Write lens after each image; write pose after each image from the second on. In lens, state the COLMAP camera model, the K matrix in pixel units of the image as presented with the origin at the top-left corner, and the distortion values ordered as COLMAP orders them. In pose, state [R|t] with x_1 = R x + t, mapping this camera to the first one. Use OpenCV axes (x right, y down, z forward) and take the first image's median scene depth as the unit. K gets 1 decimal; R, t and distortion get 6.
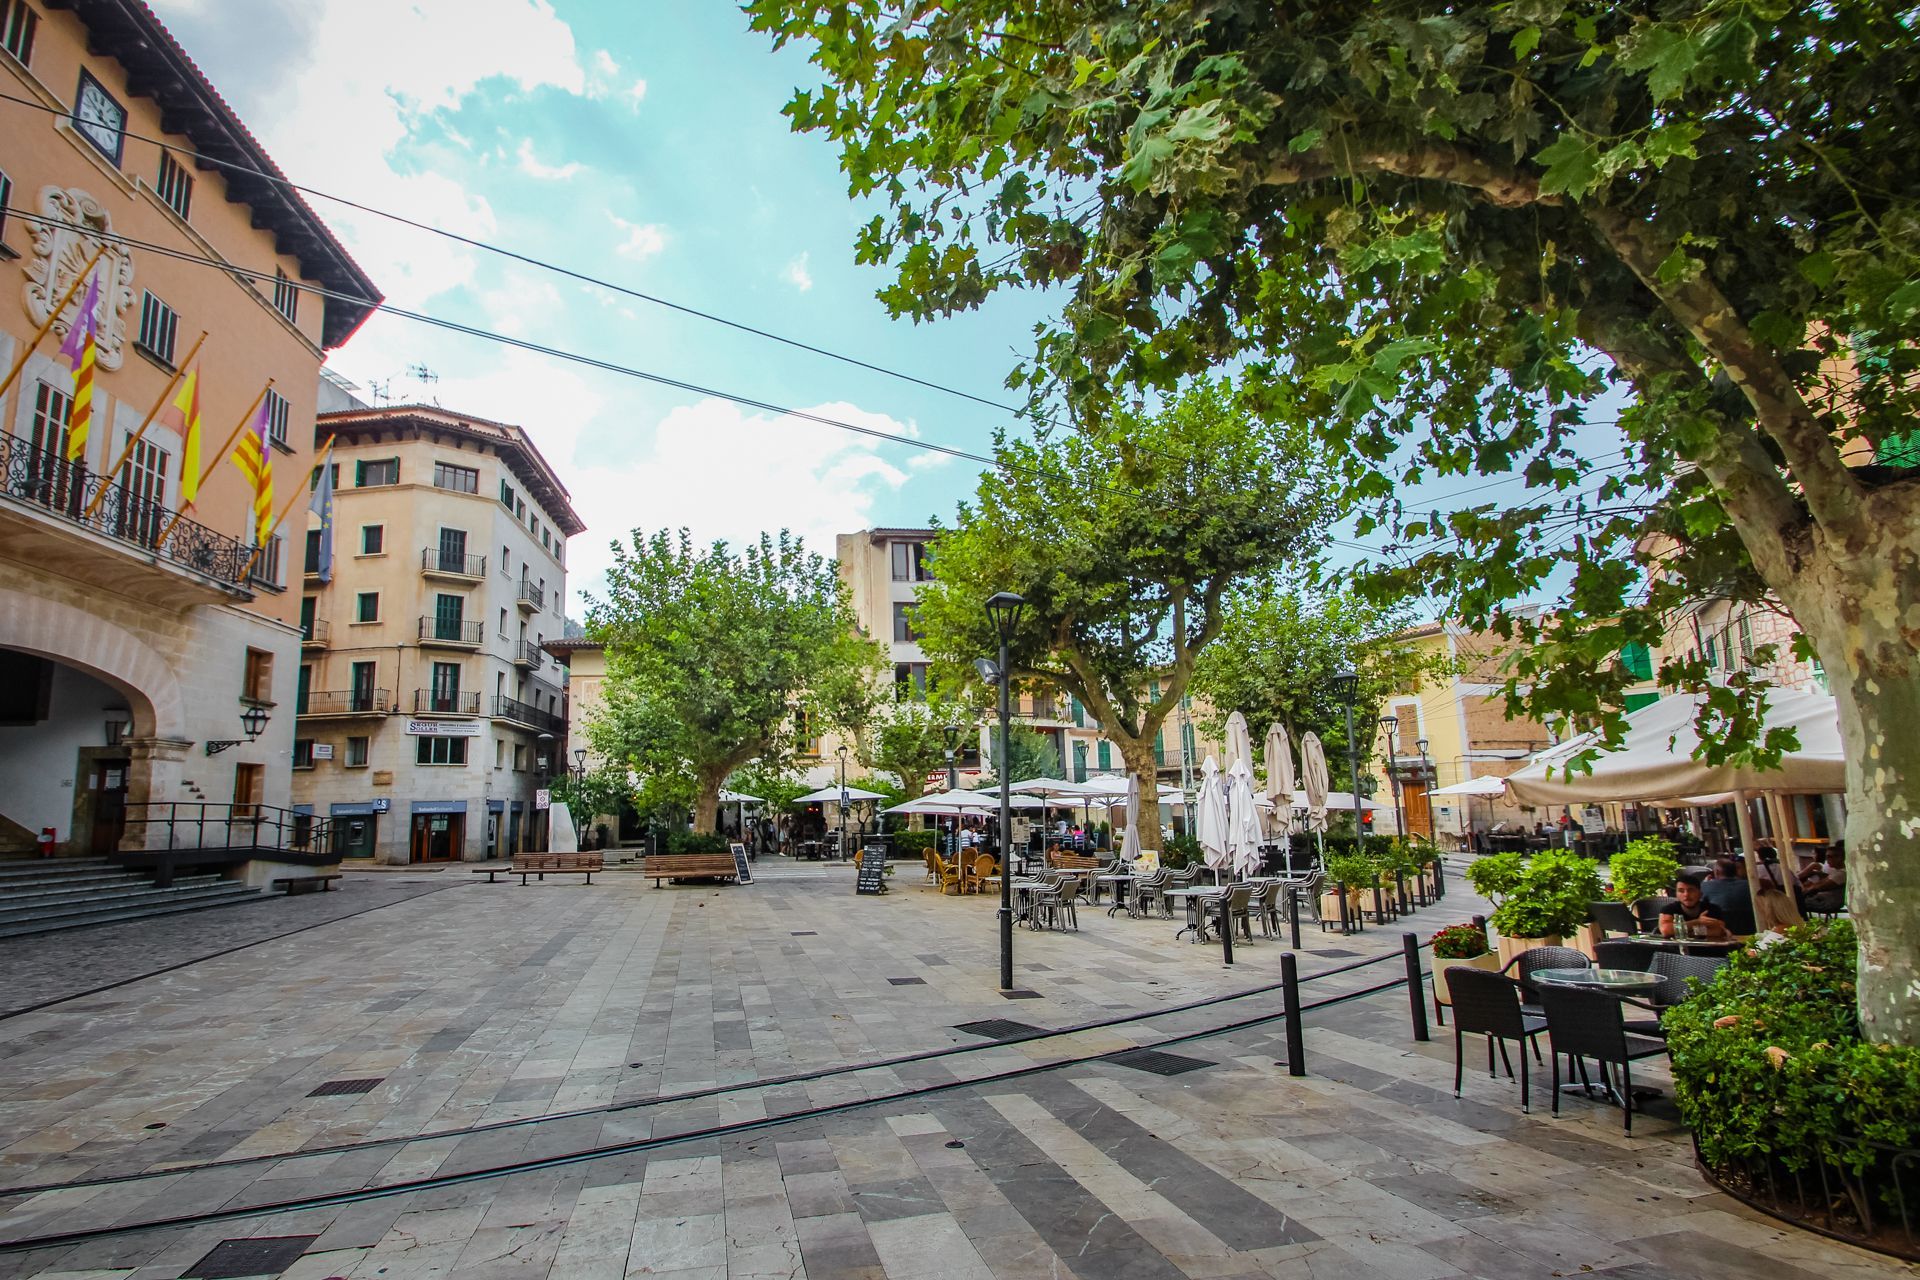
lens RADIAL K [[1346.4, 0, 952.8], [0, 1346.4, 588.0], [0, 0, 1]] dist [0.001482, 0.000904]
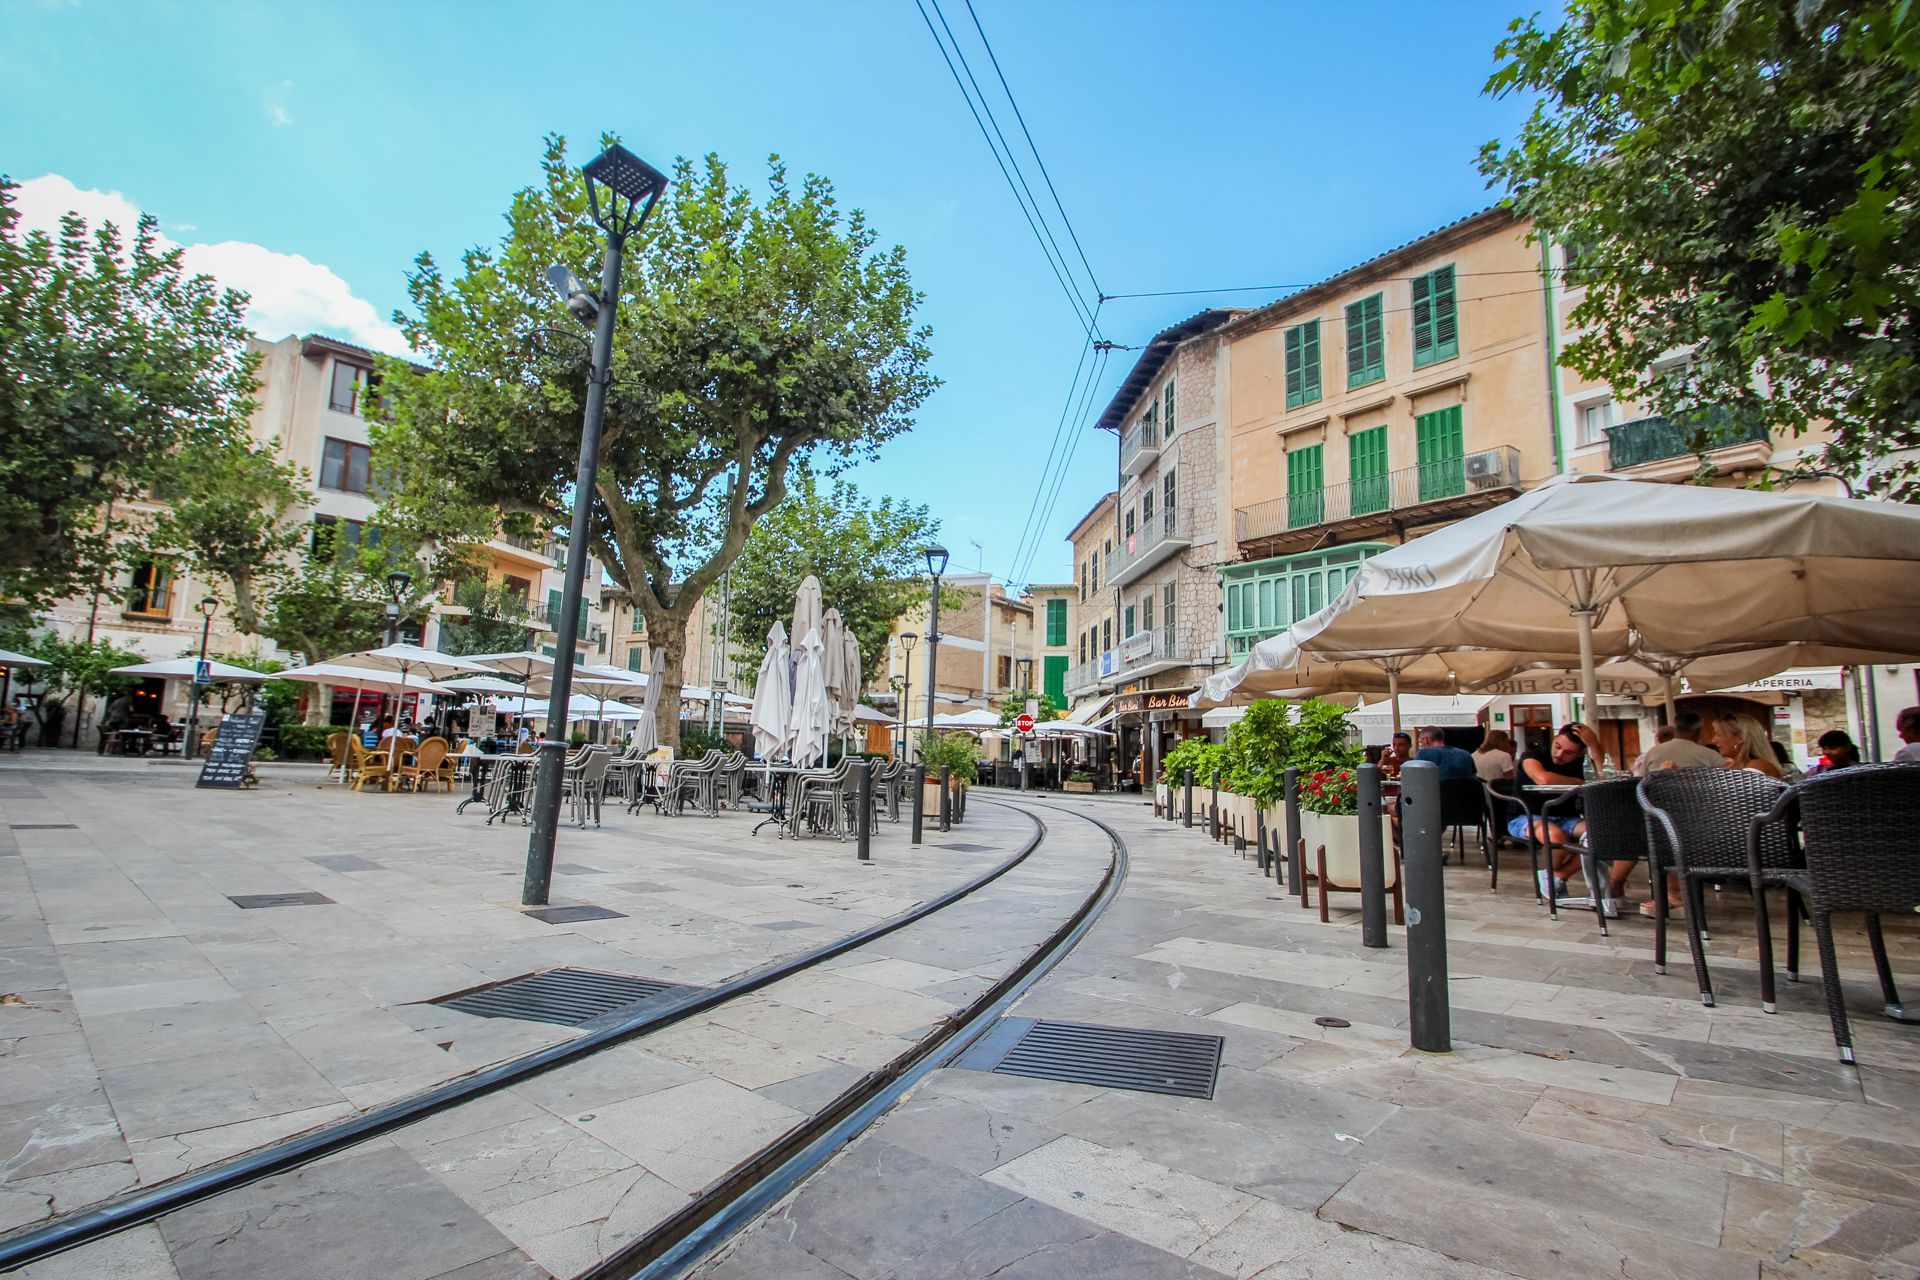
lens RADIAL K [[878.5, 0, 960.0], [0, 878.5, 640.0], [0, 0, 1]] dist [0.000308, -0.008147]
pose [[0.816368, 0.128277, 0.563106, -0.015404], [-0.114543, 0.991615, -0.059832, 0.122124], [-0.566059, -0.015655, 0.824216, 0.390864]]
